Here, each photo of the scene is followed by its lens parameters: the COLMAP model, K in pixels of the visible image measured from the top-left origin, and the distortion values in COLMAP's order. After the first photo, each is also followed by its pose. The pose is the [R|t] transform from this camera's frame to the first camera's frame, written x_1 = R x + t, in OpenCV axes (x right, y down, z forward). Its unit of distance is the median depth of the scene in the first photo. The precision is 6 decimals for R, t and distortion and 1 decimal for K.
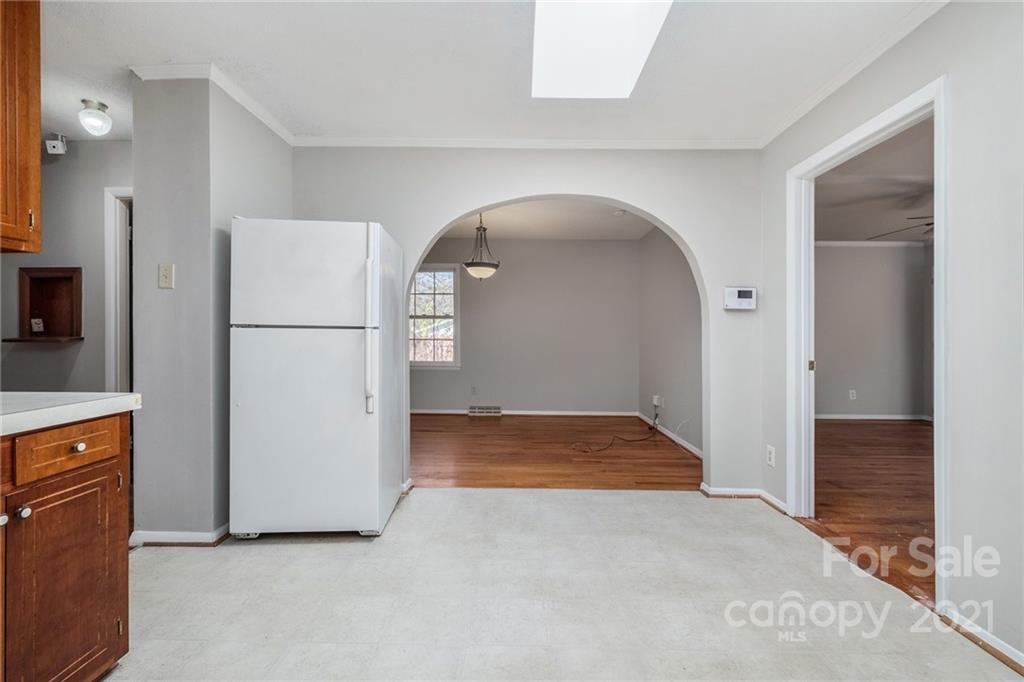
lens RADIAL K [[433.2, 0, 512.0], [0, 433.2, 341.0], [0, 0, 1]] dist [-0.000049, -0.000006]
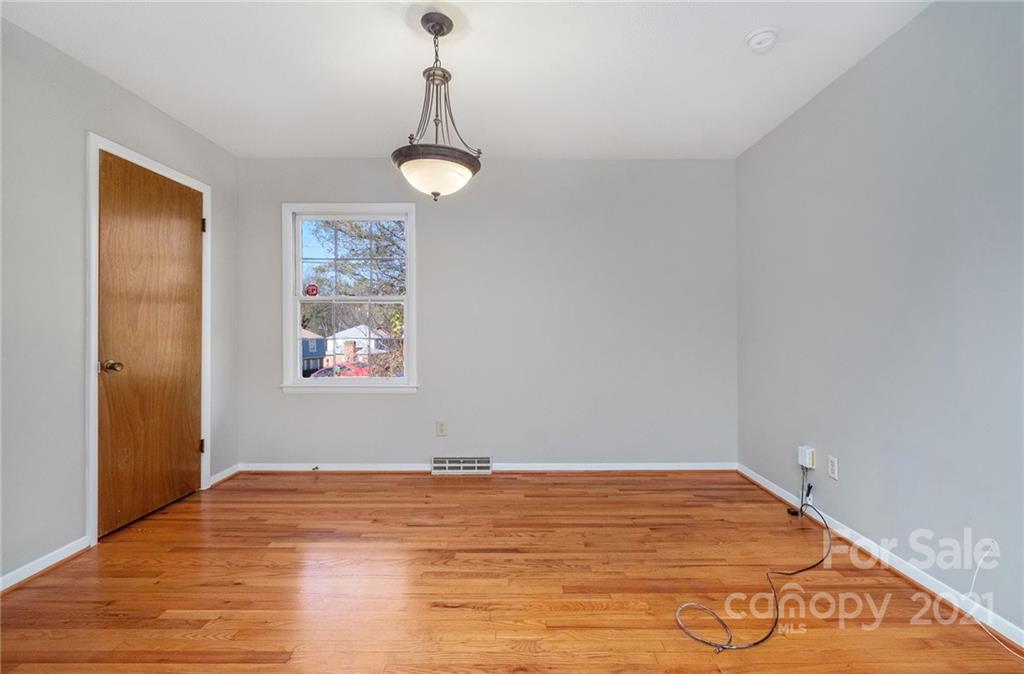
lens RADIAL K [[426.0, 0, 512.0], [0, 426.0, 337.0], [0, 0, 1]] dist [-0.000592, -0.000040]
pose [[0.999975, -0.006641, 0.002589, 0.000148], [0.006629, 0.999967, 0.004622, -0.002693], [-0.002620, -0.004605, 0.999986, 0.516818]]
